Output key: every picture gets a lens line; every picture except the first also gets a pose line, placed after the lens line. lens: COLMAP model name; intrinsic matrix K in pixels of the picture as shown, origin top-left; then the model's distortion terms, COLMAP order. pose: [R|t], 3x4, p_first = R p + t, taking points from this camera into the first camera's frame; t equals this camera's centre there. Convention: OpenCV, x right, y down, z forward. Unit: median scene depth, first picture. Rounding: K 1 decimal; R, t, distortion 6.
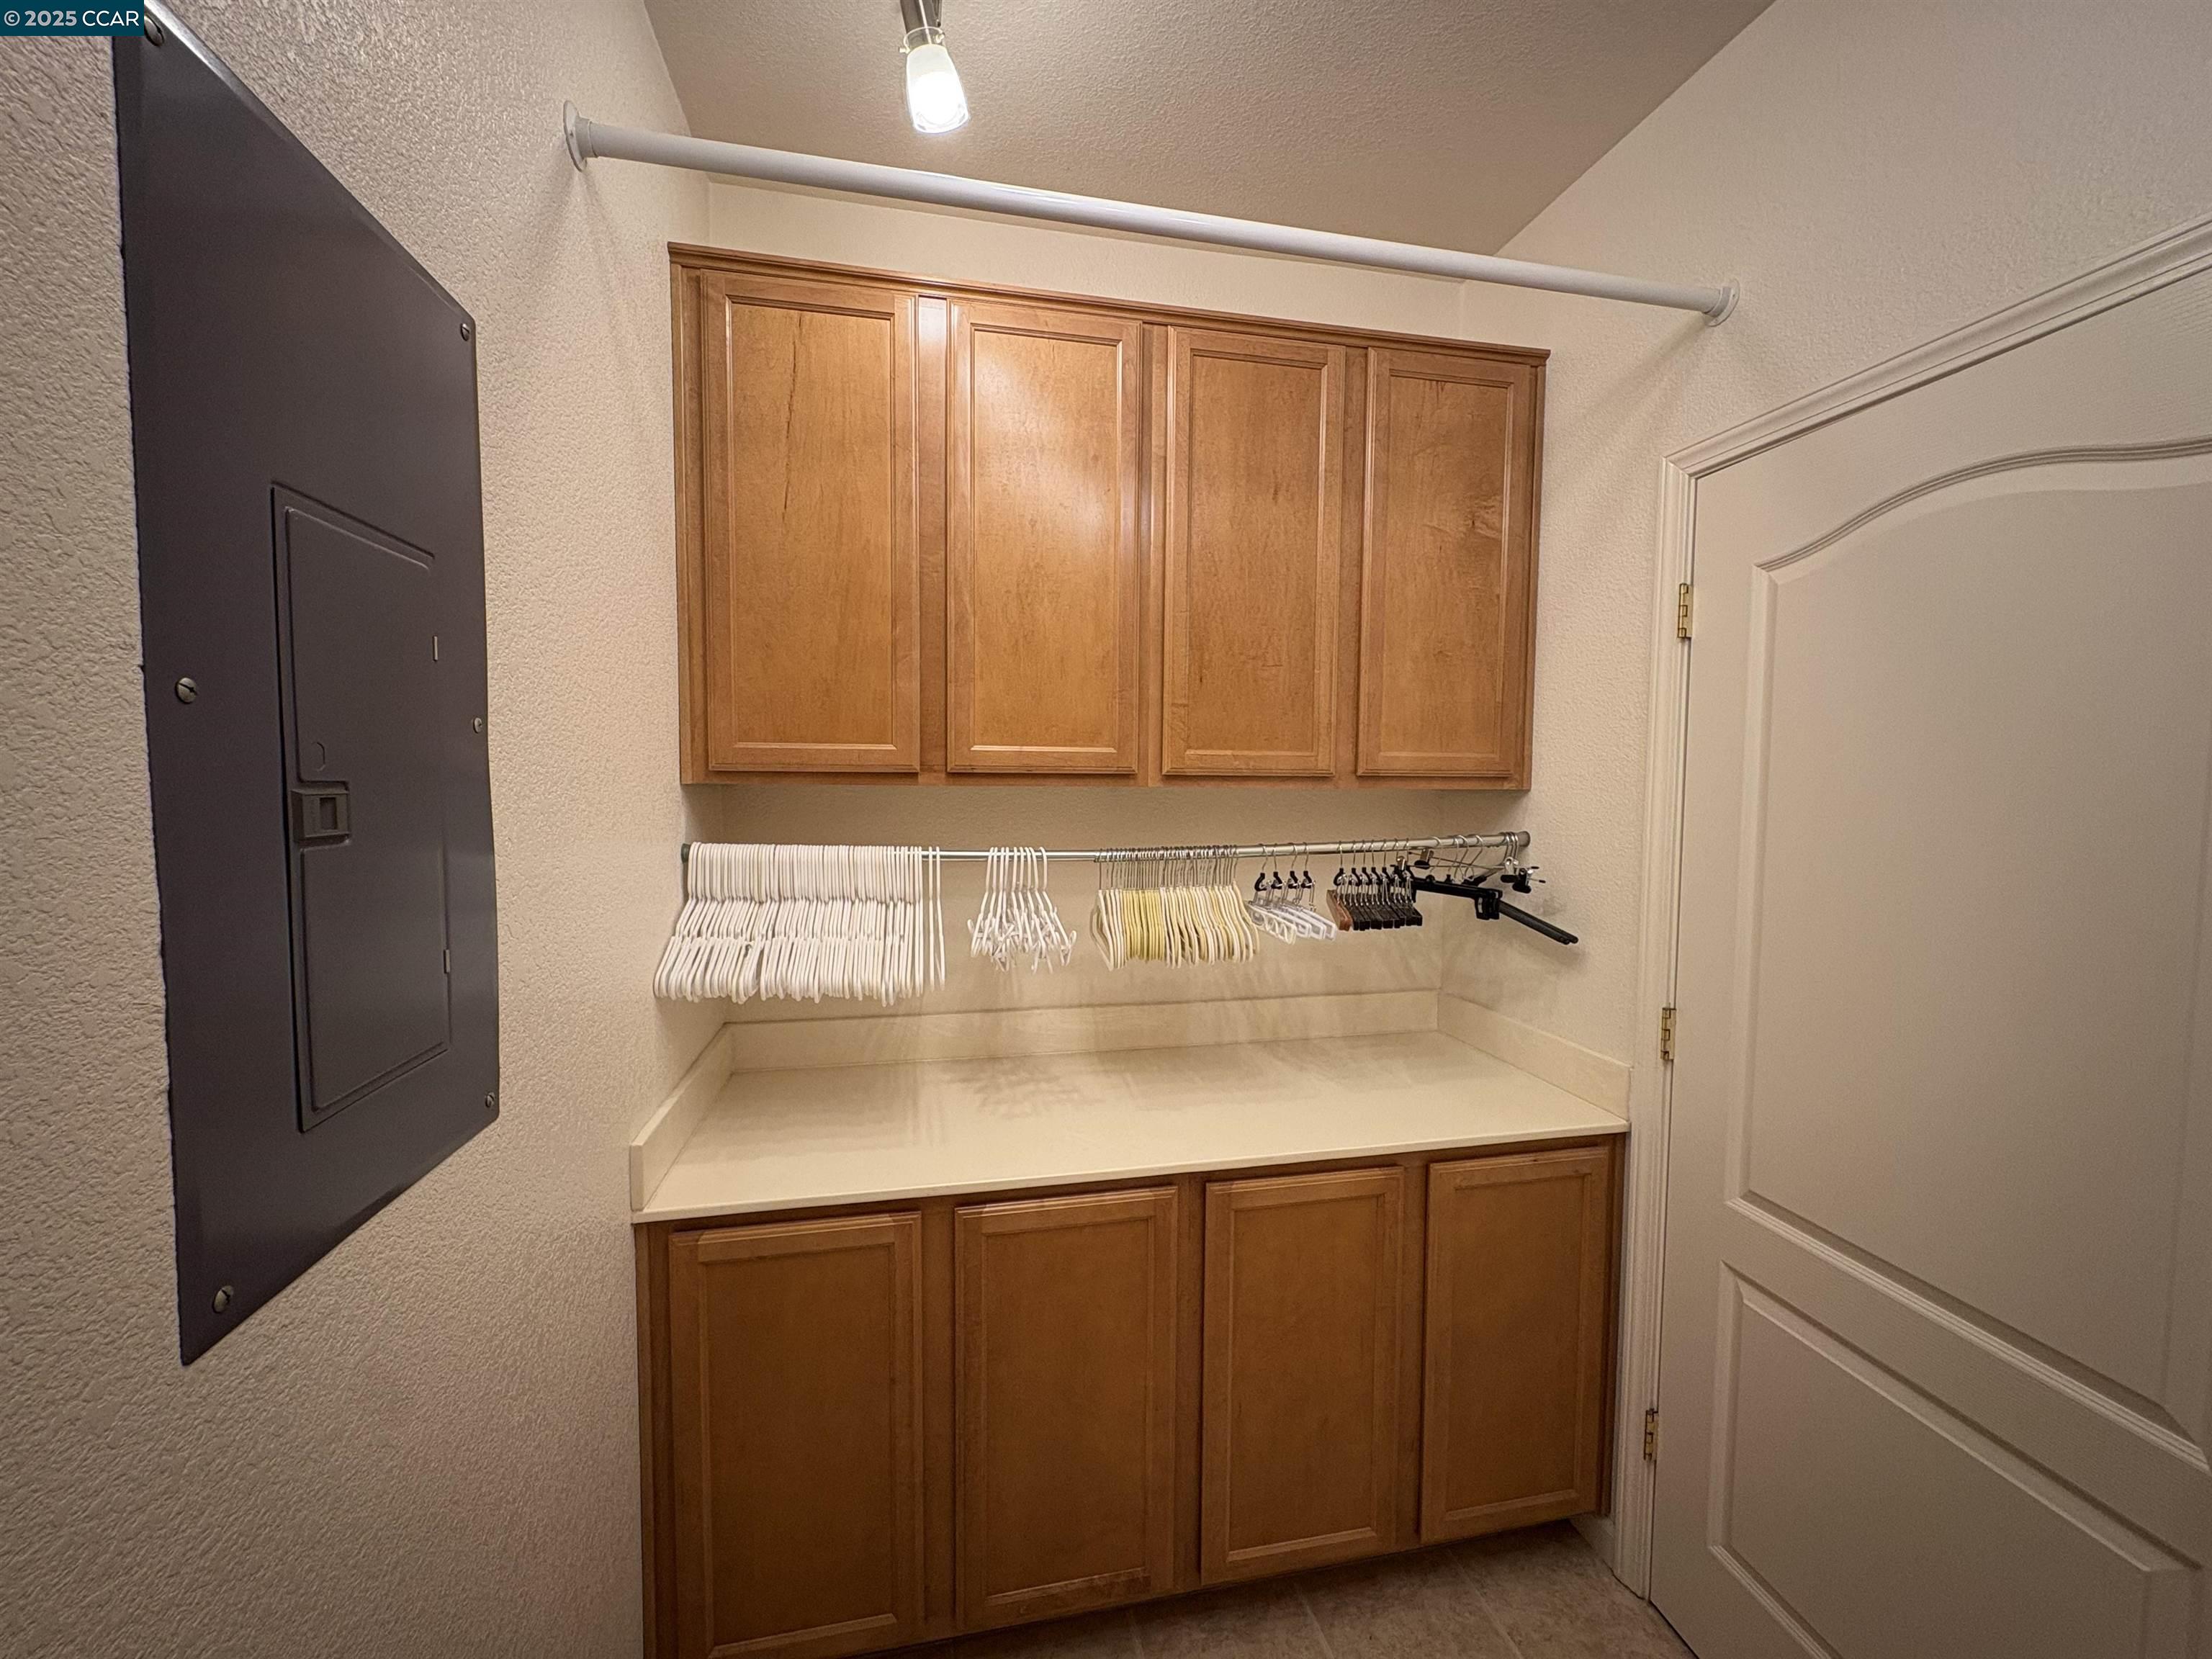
lens RADIAL K [[877.7, 0, 1108.6], [0, 877.7, 822.3], [0, 0, 1]] dist [0.002289, -0.000052]
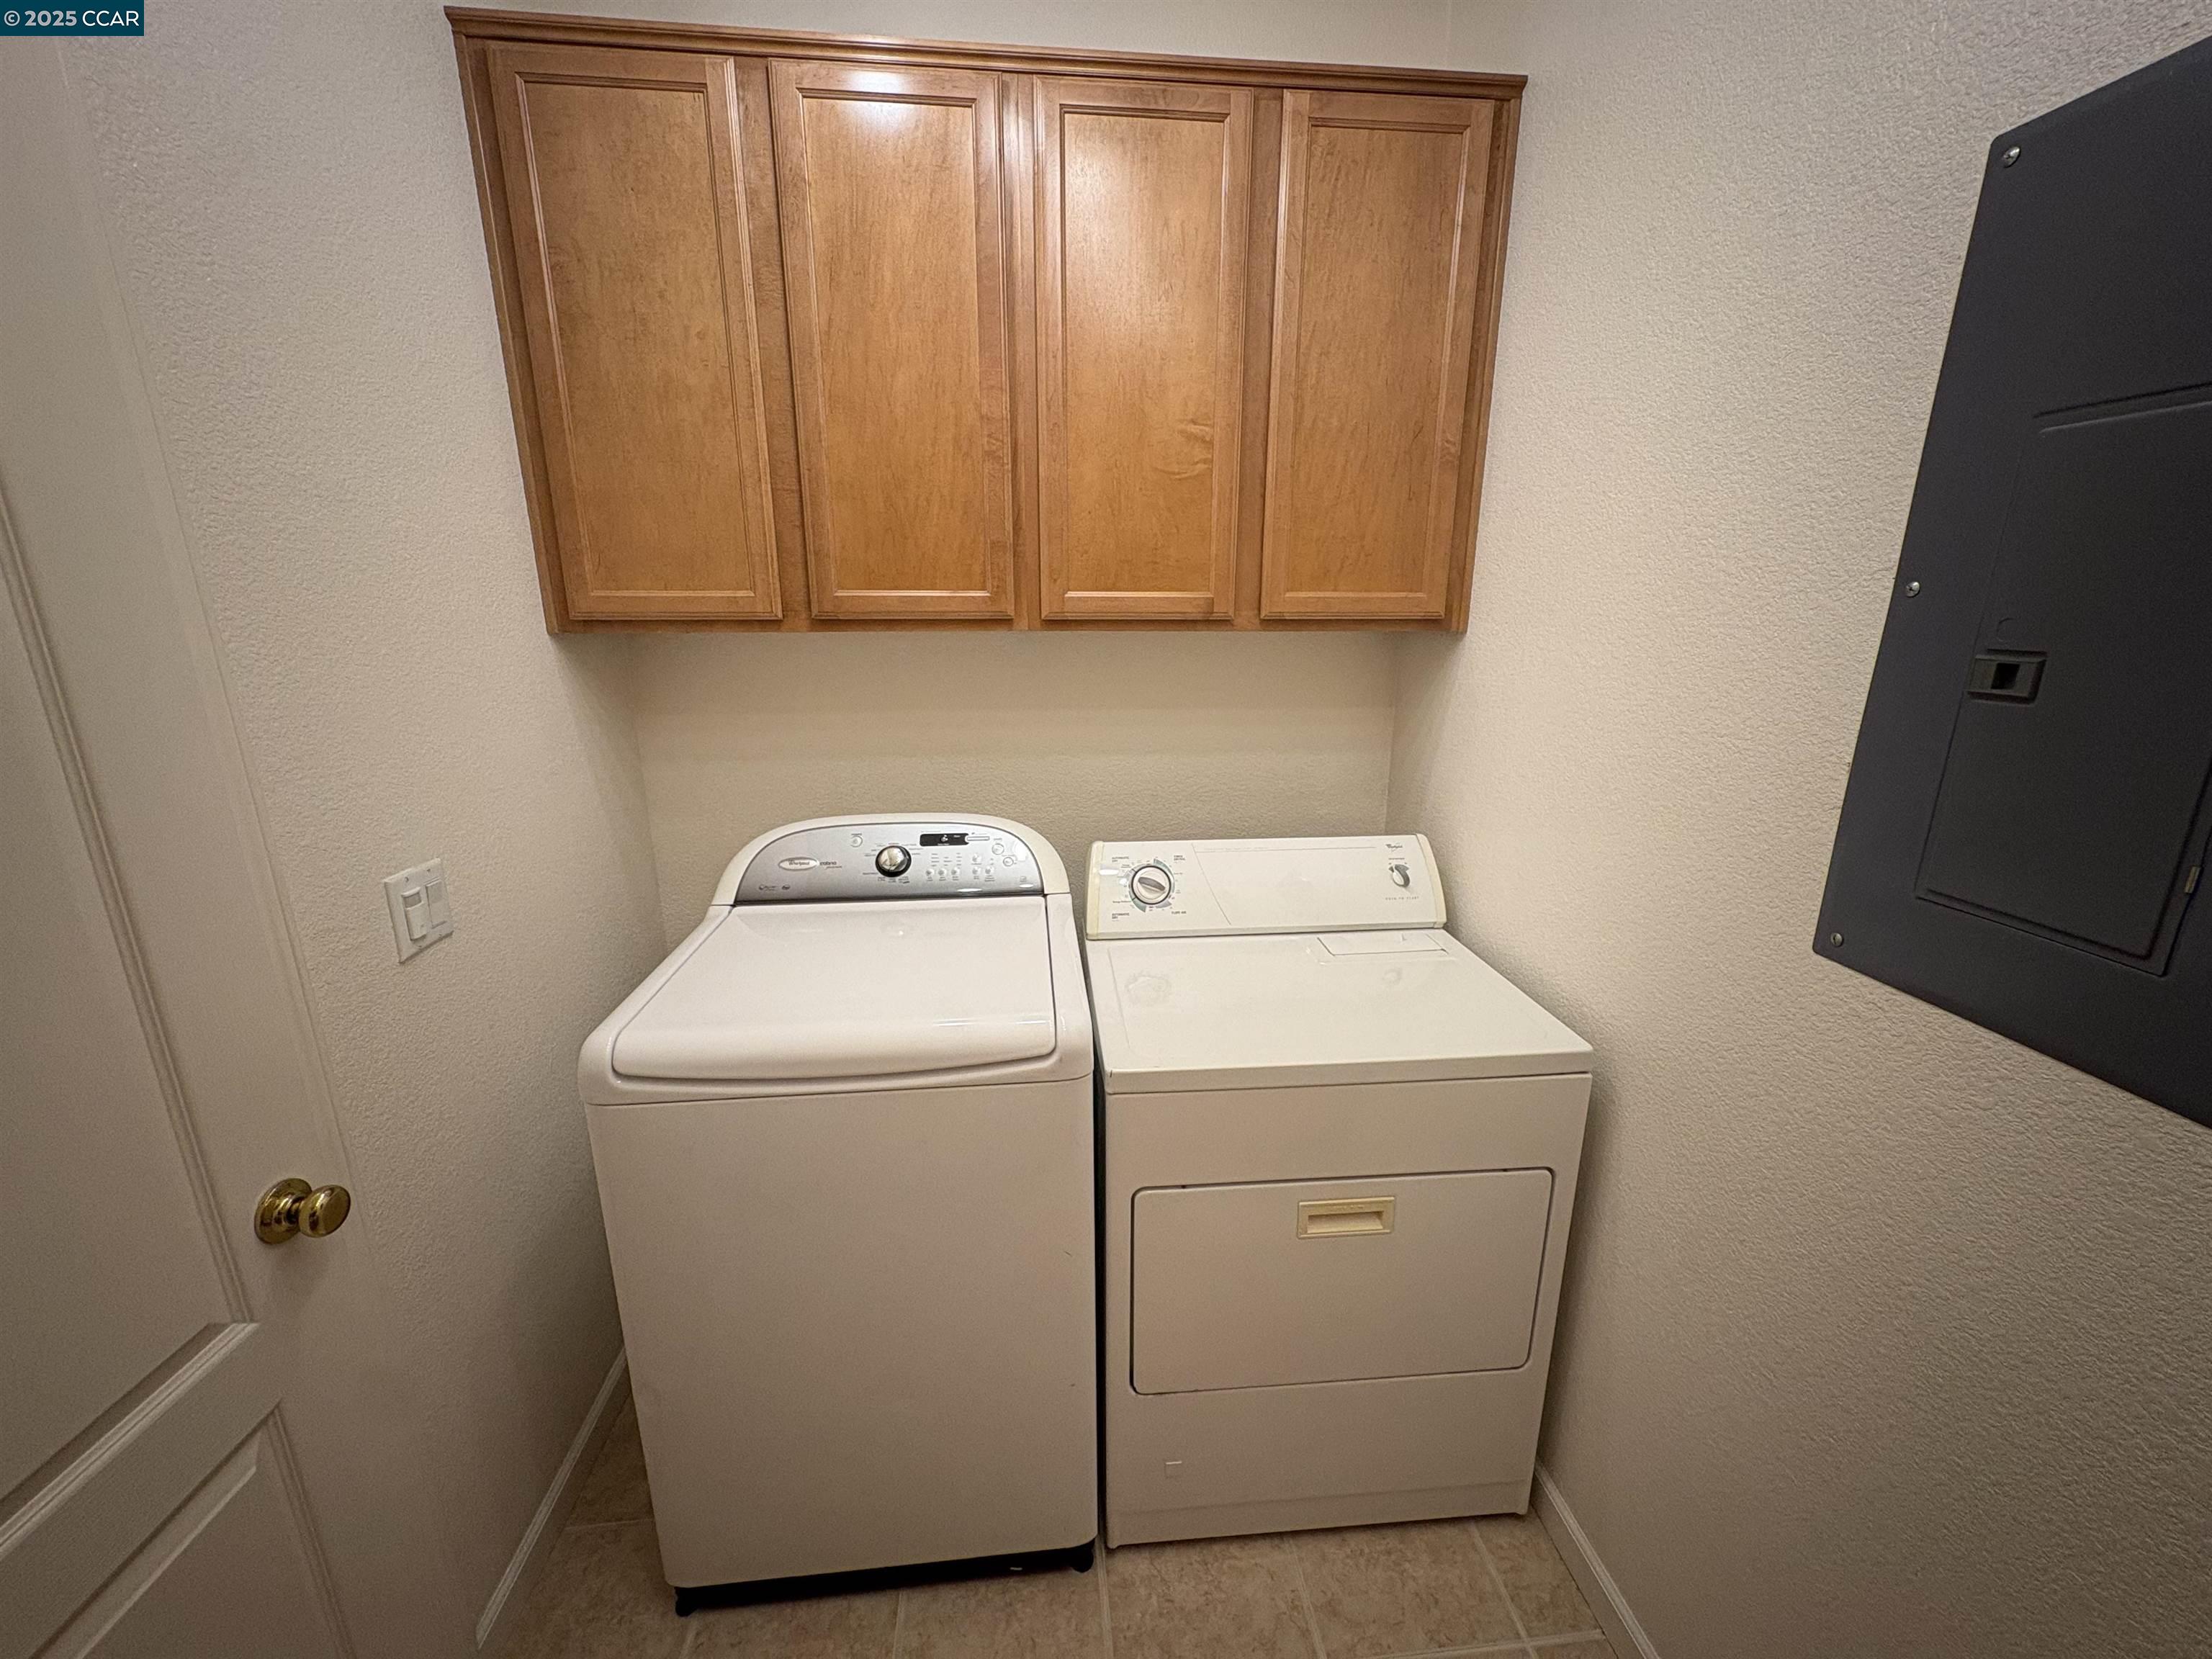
lens RADIAL K [[877.7, 0, 1107.7], [0, 877.7, 828.9], [0, 0, 1]] dist [0.002289, -0.000052]
pose [[0.994324, 0.014342, -0.105421, 0.230768], [0.004497, 0.984321, 0.176328, 0.001289], [0.106297, -0.175801, 0.978670, 0.046295]]
